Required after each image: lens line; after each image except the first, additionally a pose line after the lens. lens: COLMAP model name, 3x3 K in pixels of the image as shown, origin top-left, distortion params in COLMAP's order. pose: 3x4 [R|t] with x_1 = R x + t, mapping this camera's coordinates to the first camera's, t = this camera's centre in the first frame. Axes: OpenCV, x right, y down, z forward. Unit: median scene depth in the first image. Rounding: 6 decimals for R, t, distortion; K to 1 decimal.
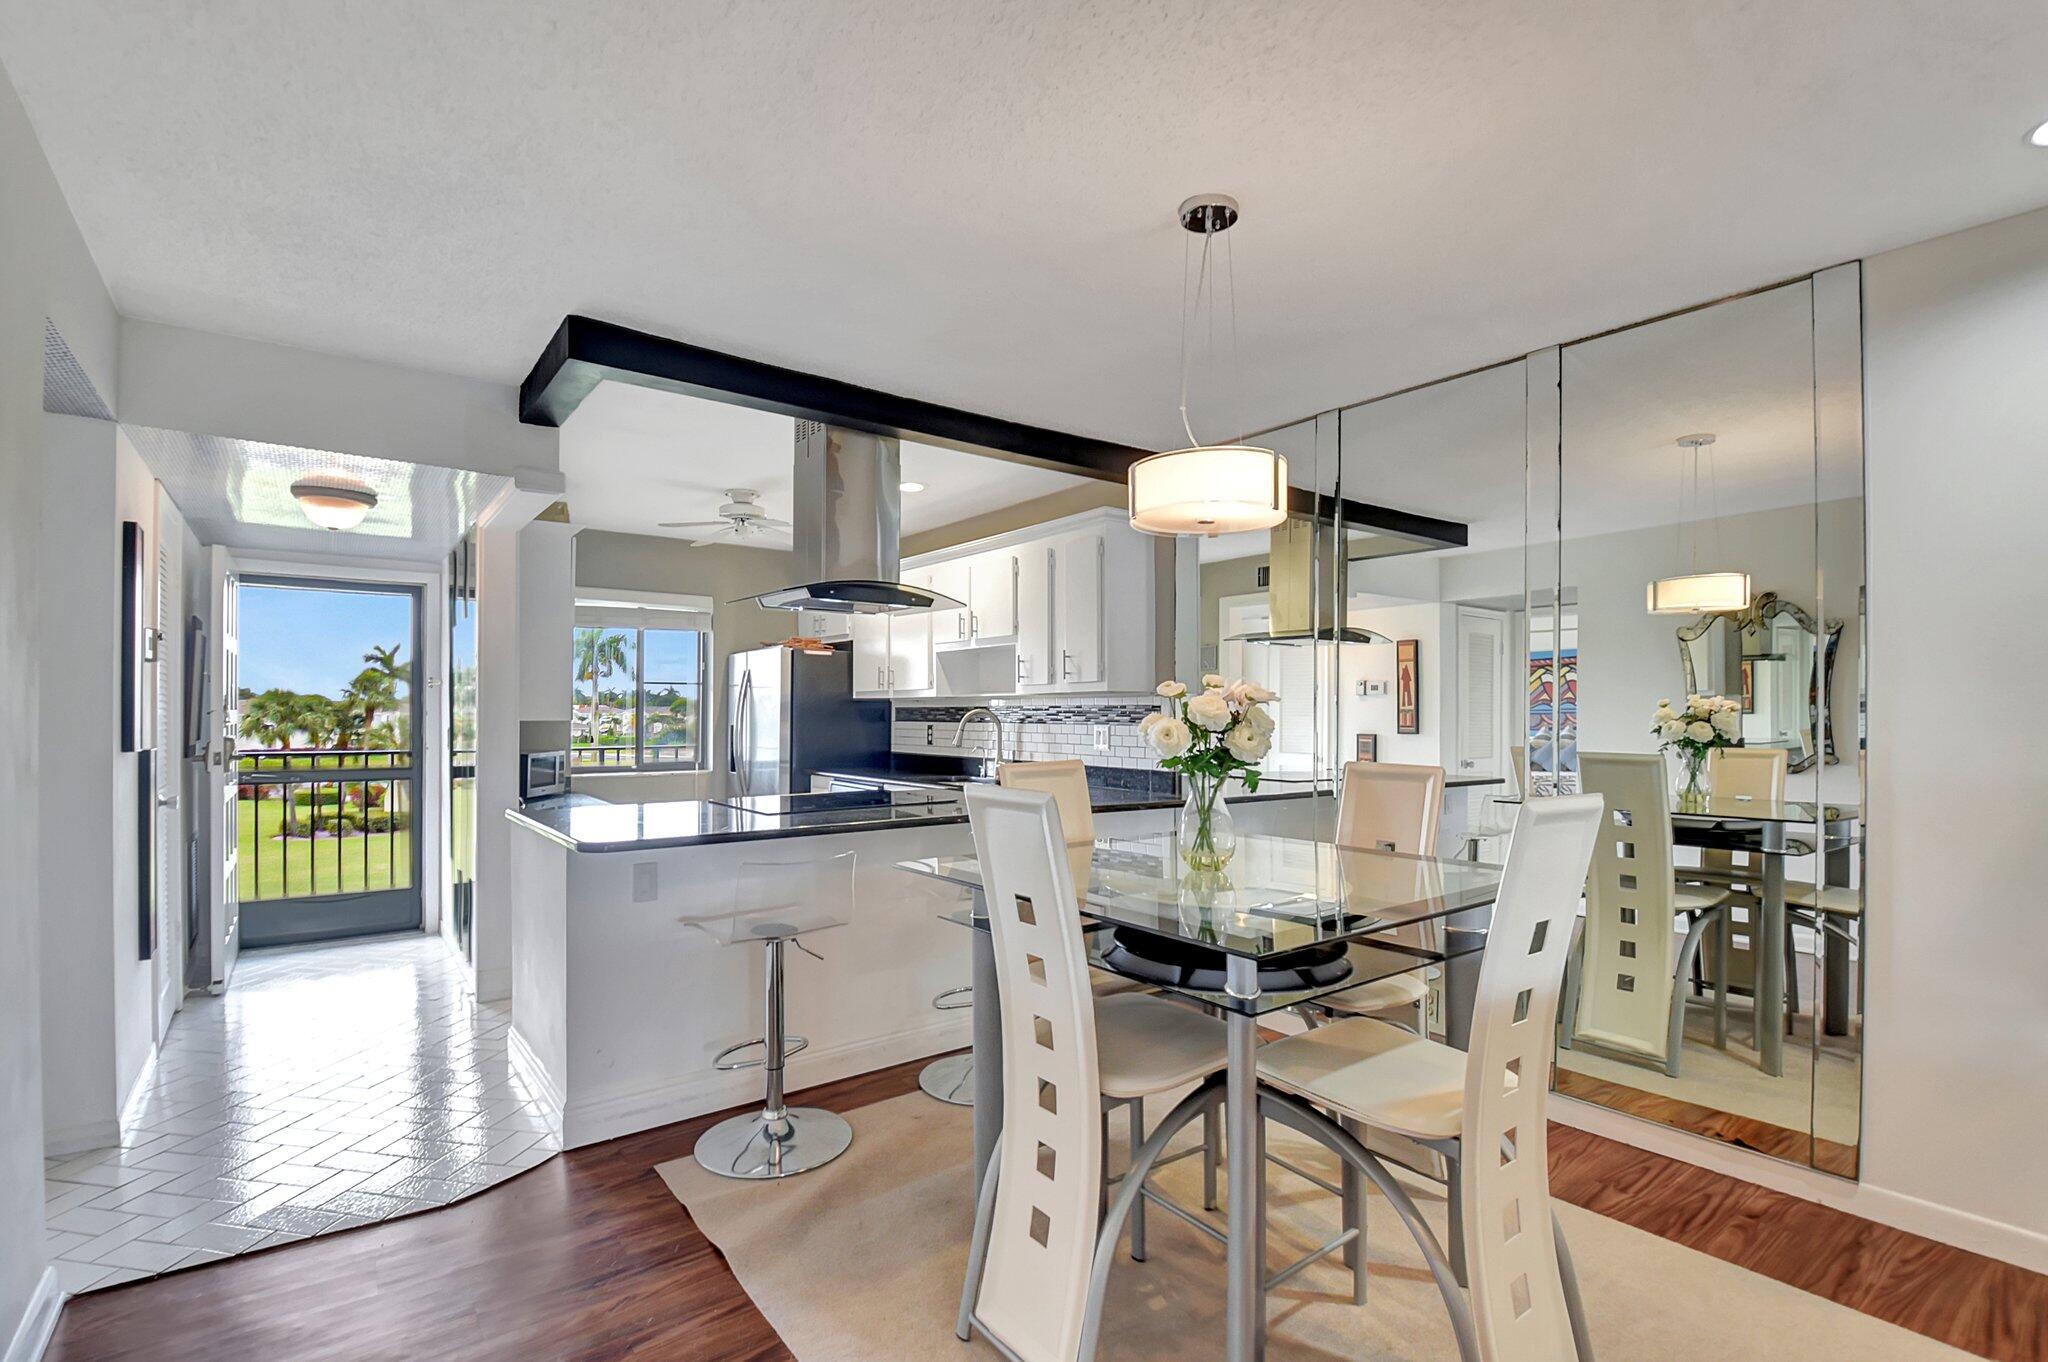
lens RADIAL K [[921.5, 0, 1039.8], [0, 921.5, 696.0], [0, 0, 1]] dist [-0.015522, -0.006138]
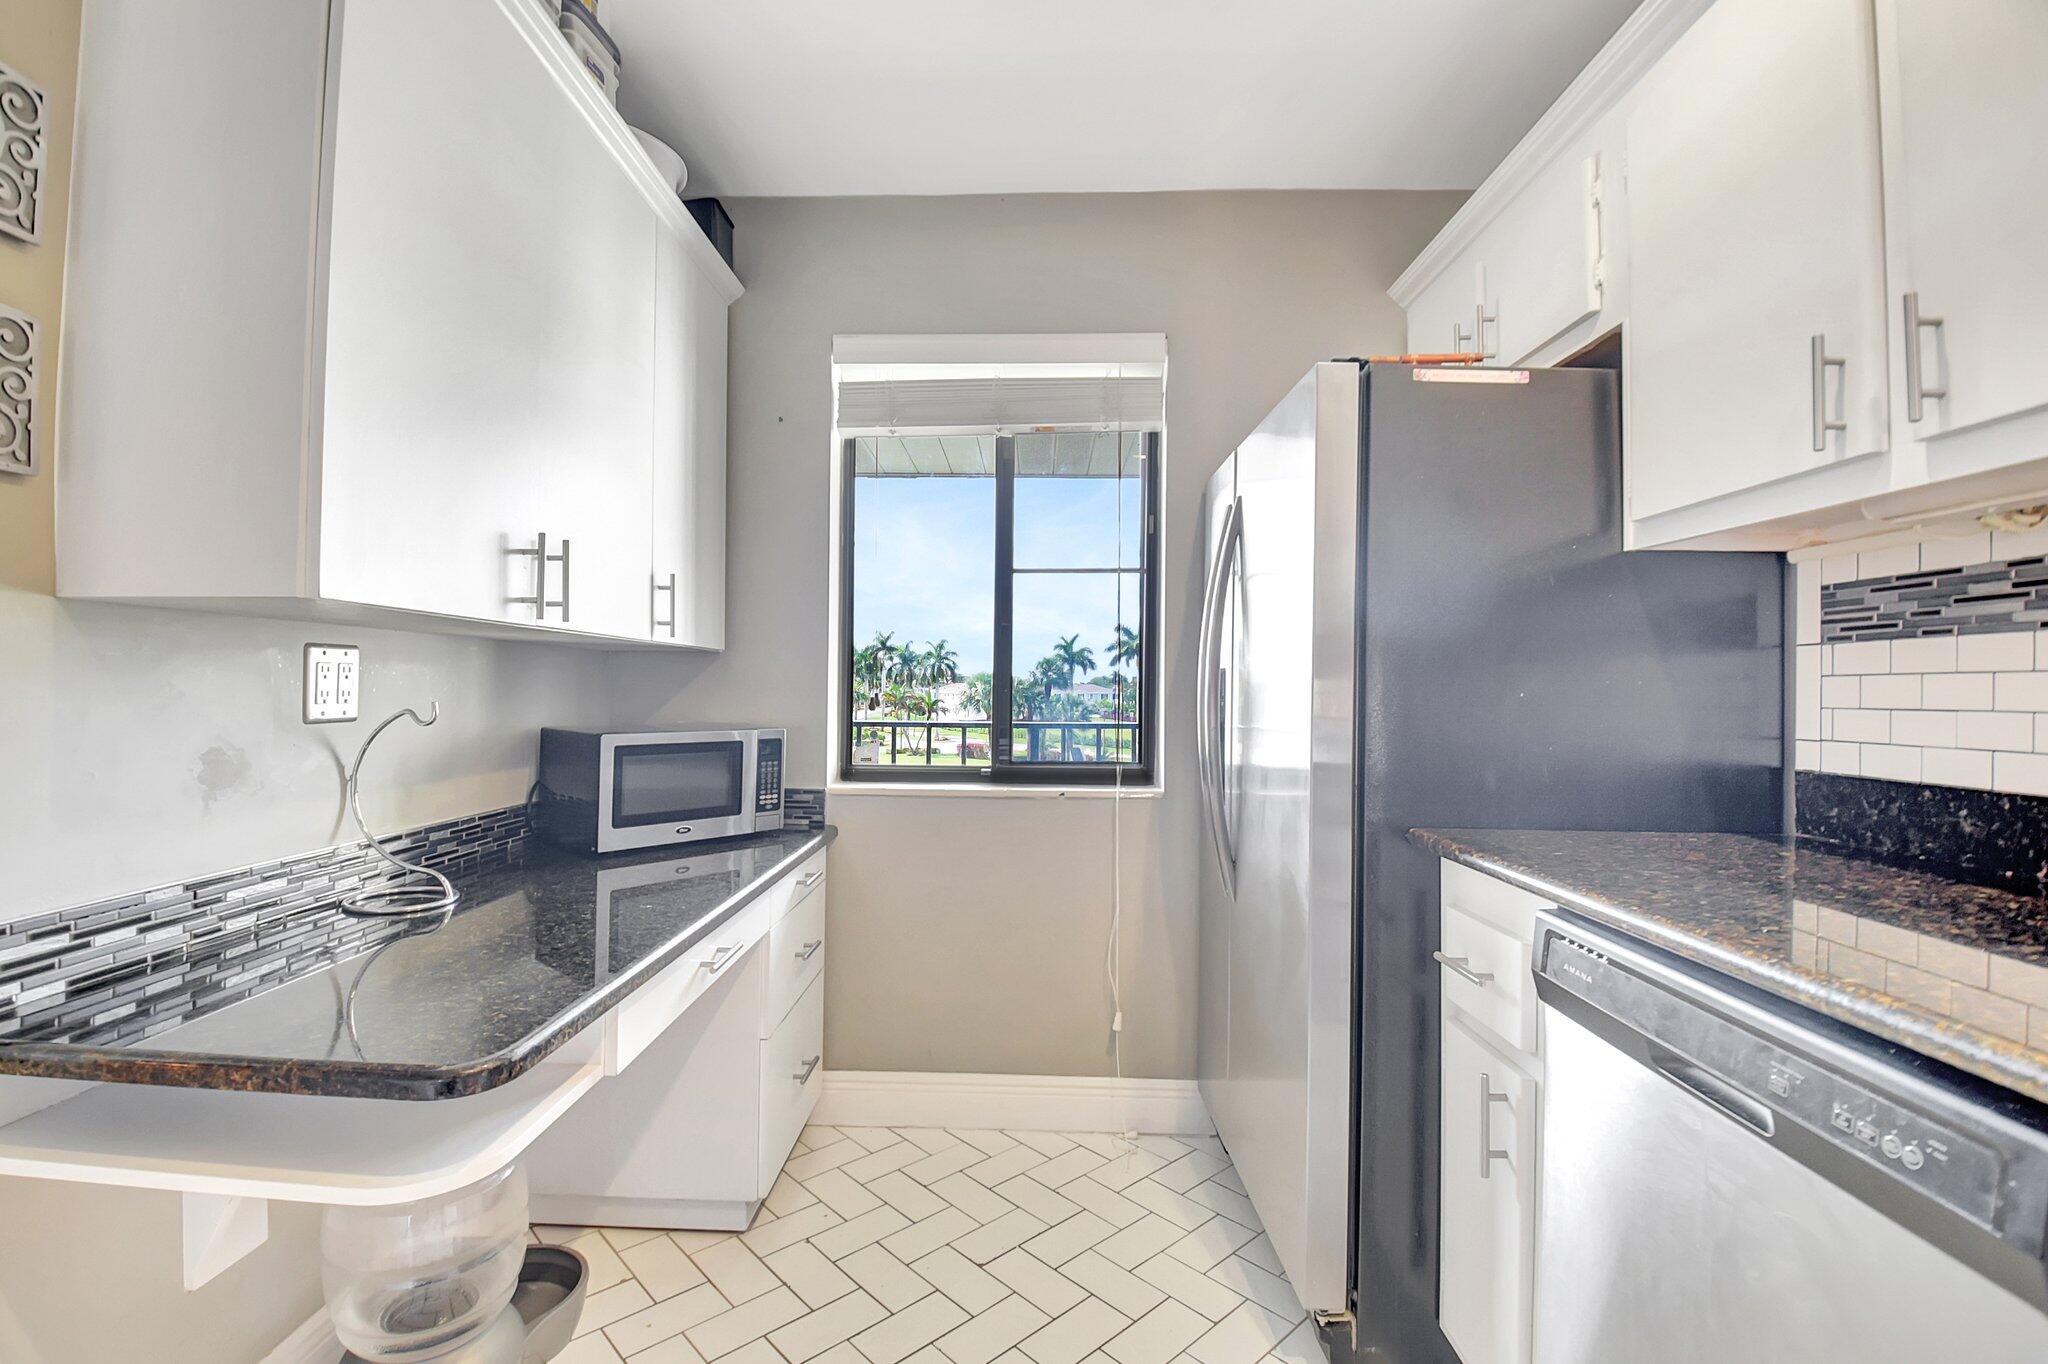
lens RADIAL K [[921.5, 0, 1011.3], [0, 921.5, 677.7], [0, 0, 1]] dist [-0.015522, -0.006138]
pose [[0.776279, -0.004783, -0.630372, -0.314901], [0.004480, 0.999988, -0.002071, 0.066077], [0.630374, -0.001216, 0.776291, 1.260796]]
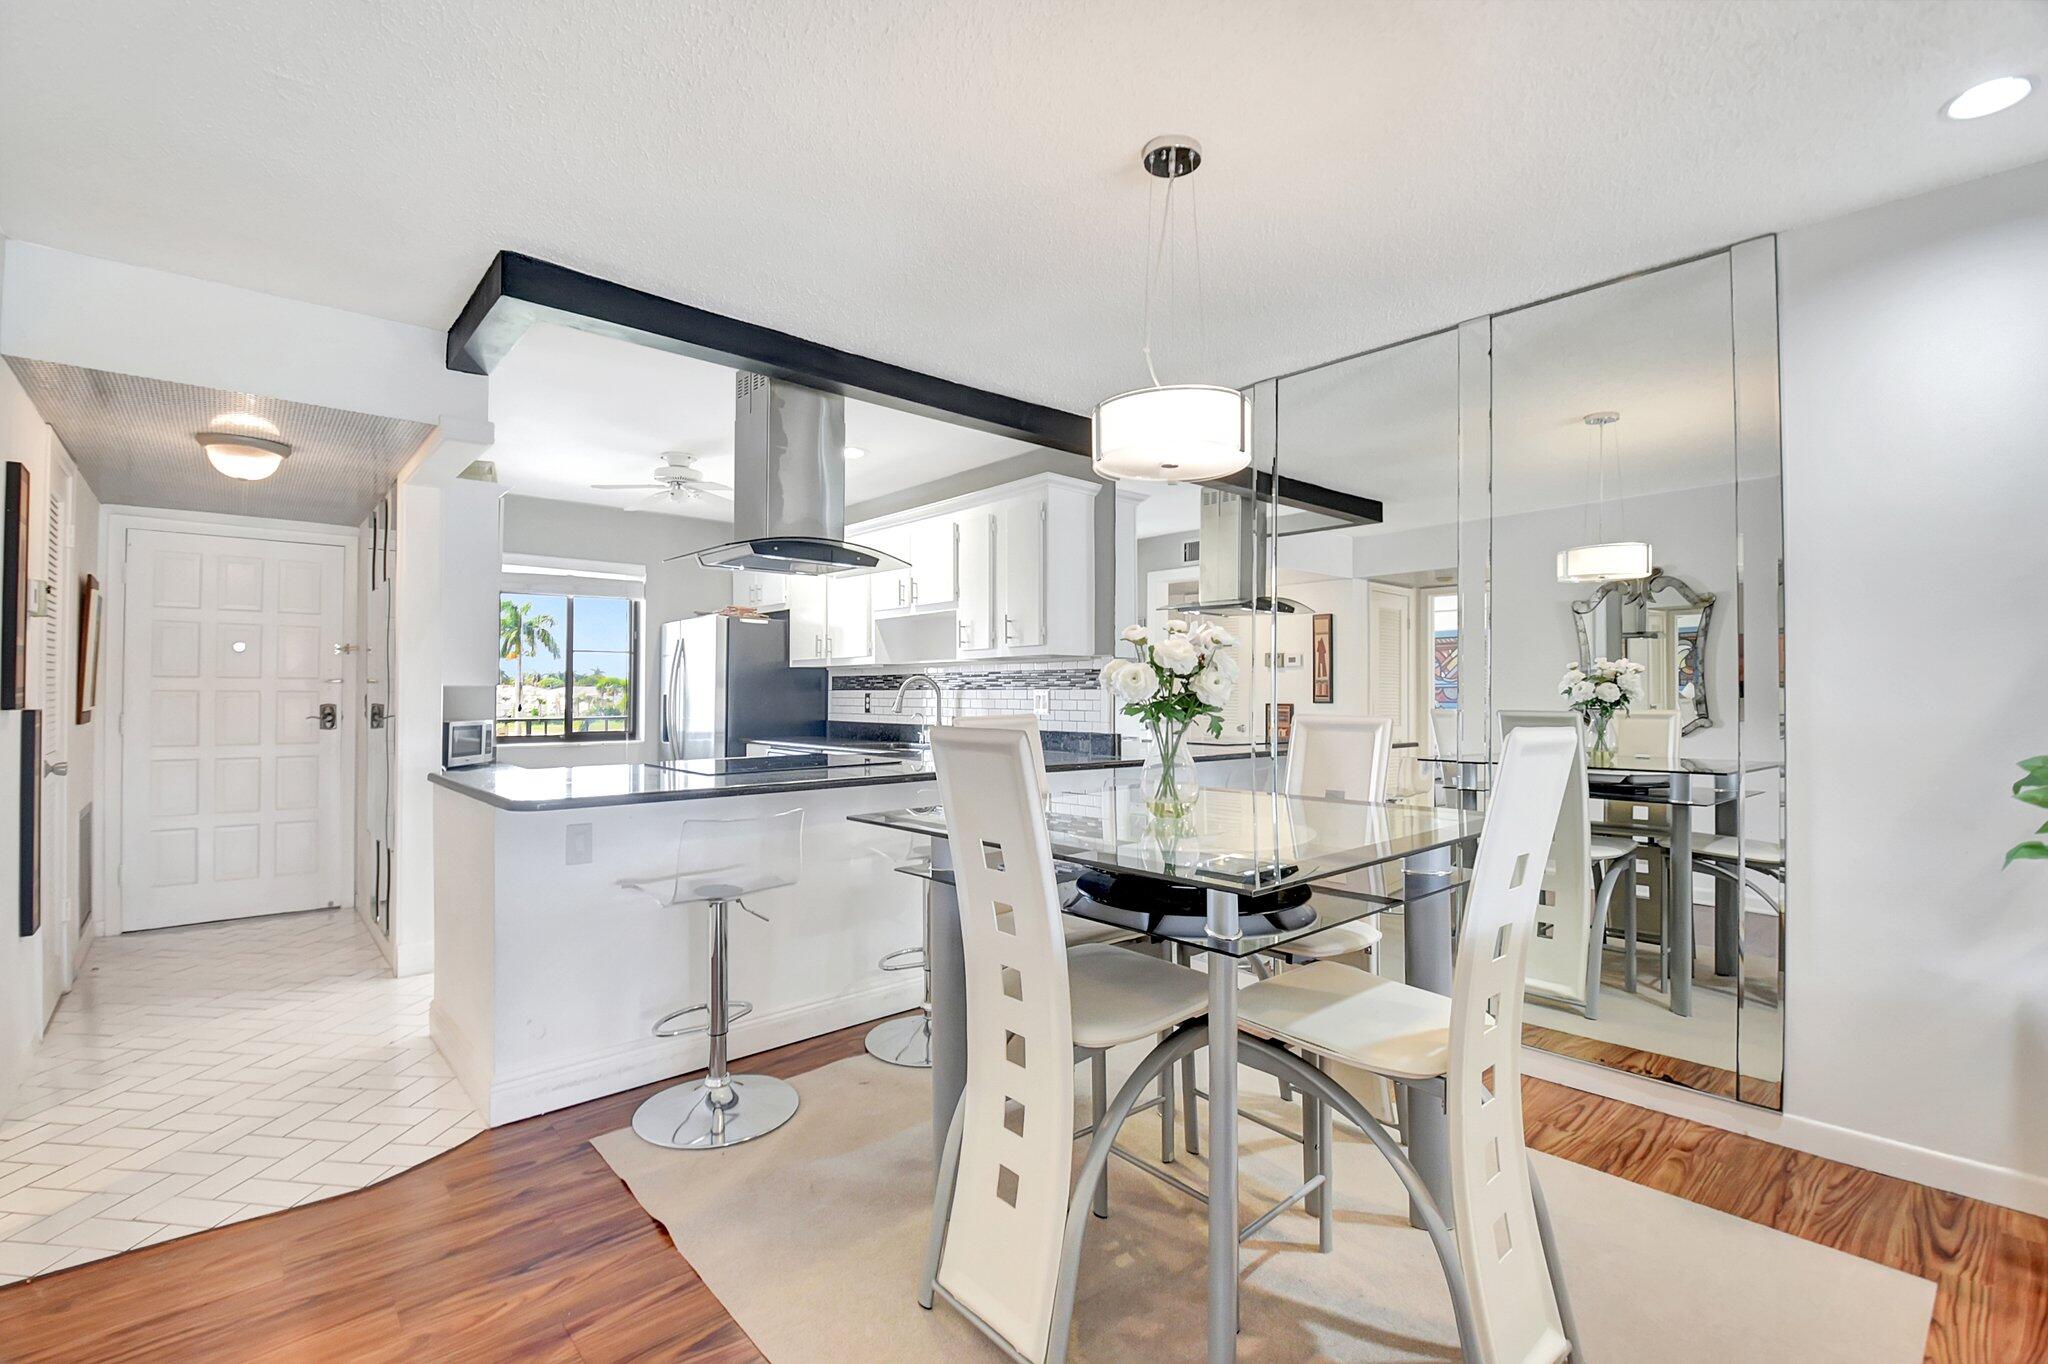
lens RADIAL K [[885.6, 0, 1032.3], [0, 885.6, 668.1], [0, 0, 1]] dist [-0.007685, -0.007615]
pose [[0.997032, 0.000430, 0.076991, -0.024030], [0.000266, 0.999959, -0.009036, 0.022795], [-0.076992, 0.009030, 0.996991, 0.035387]]
